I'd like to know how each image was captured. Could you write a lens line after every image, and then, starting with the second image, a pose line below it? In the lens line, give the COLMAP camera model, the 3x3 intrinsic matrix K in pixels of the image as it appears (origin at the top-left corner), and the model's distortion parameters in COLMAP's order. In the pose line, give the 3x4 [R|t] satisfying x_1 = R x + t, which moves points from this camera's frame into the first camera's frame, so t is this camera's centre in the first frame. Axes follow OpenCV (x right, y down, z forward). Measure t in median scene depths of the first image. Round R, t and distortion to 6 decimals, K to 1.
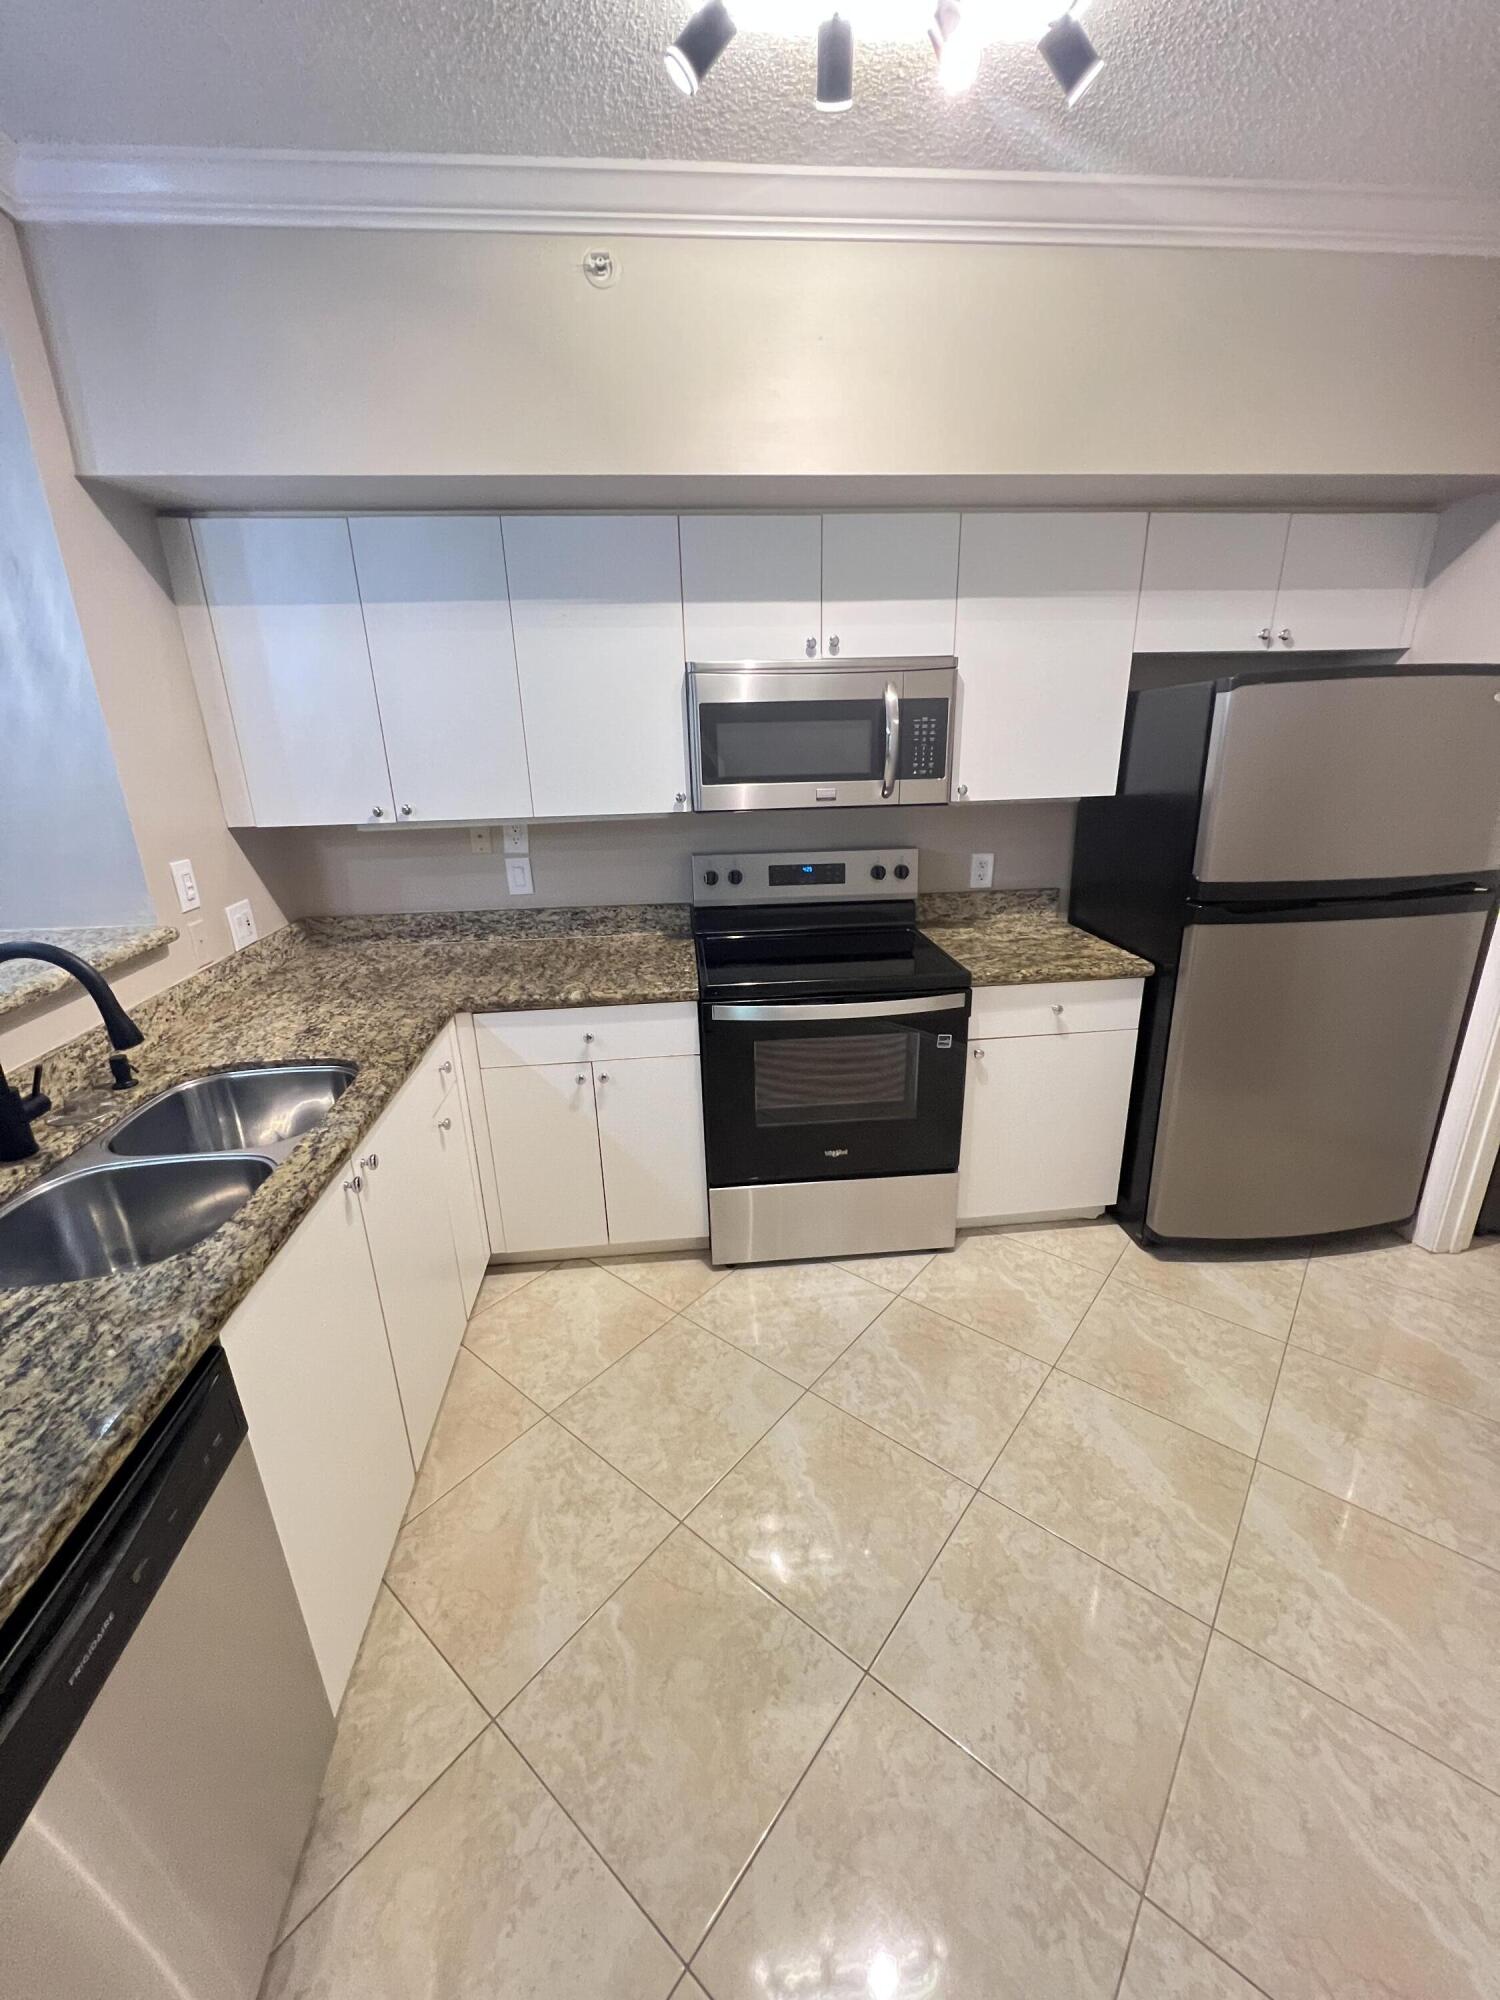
lens RADIAL K [[802.7, 0, 751.3], [0, 802.7, 996.8], [0, 0, 1]] dist [-0.001507, -0.000231]
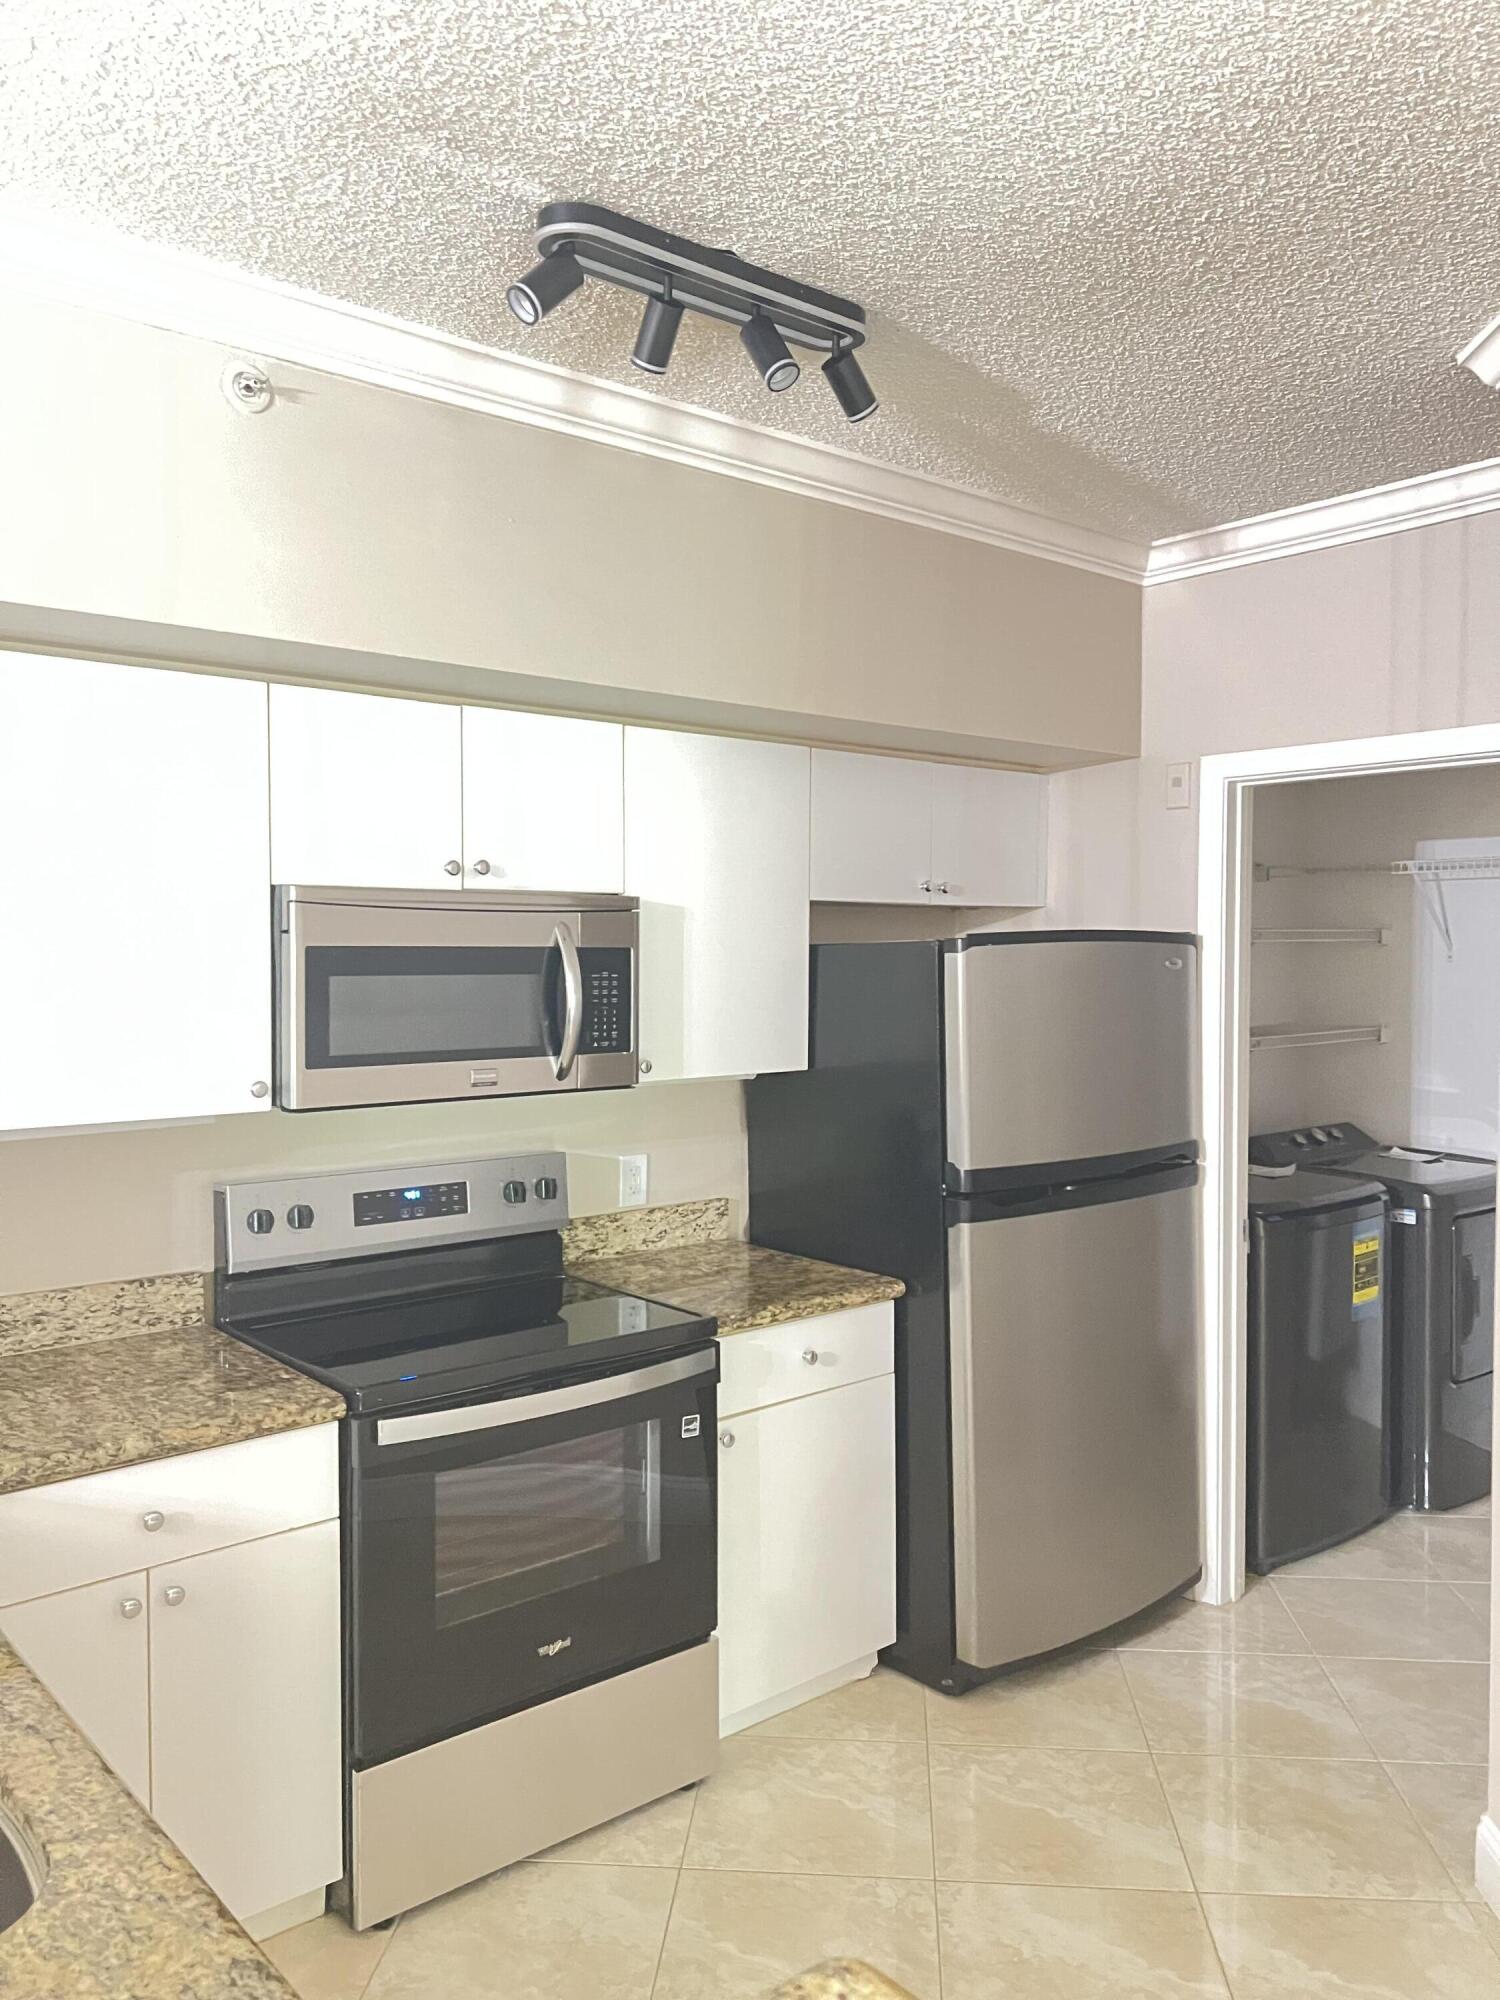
lens RADIAL K [[1500.7, 0, 769.5], [0, 1500.7, 1001.1], [0, 0, 1]] dist [0.064148, -0.078208]
pose [[0.817655, 0.005225, 0.575685, -0.436758], [0.162741, 0.957077, -0.239831, 0.027834], [-0.552228, 0.289787, 0.781708, -0.137173]]
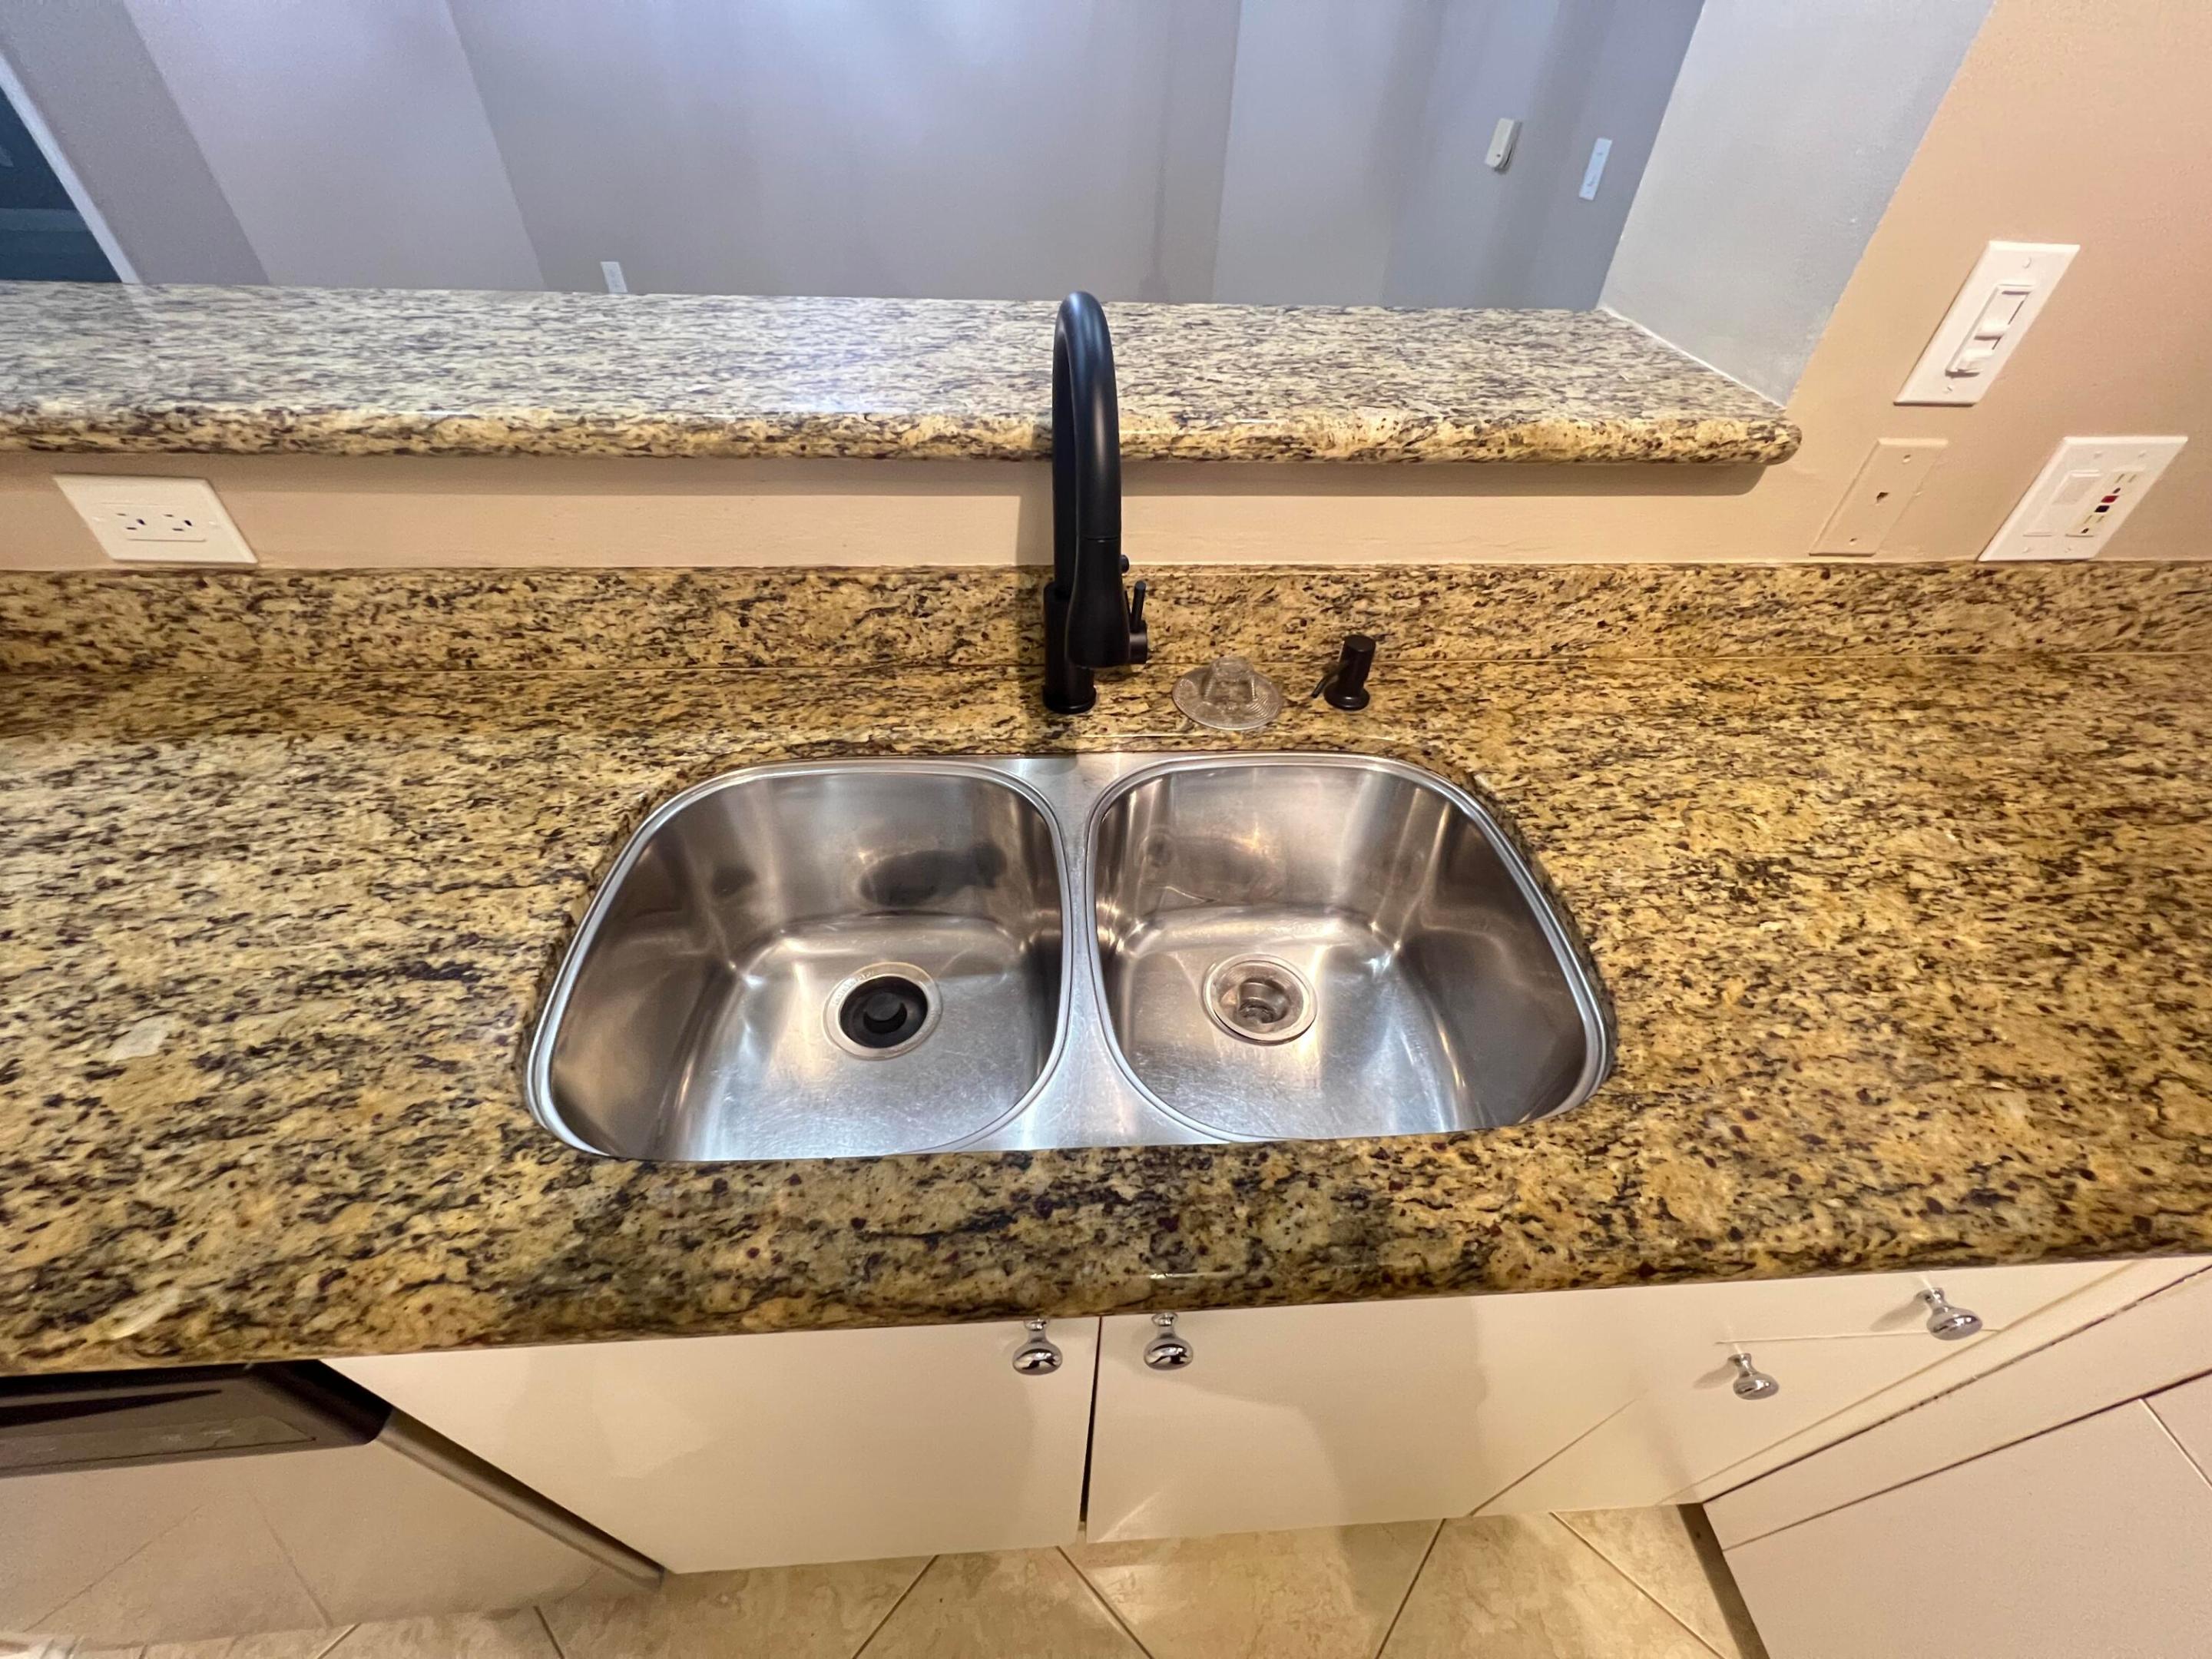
lens RADIAL K [[890.4, 0, 1102.7], [0, 890.4, 826.2], [0, 0, 1]] dist [-0.003005, 0.001443]
pose [[-0.041829, 0.694545, -0.718232, -0.236239], [-0.344337, 0.664799, 0.662928, -0.105040], [0.937914, 0.275043, 0.211350, 0.550041]]
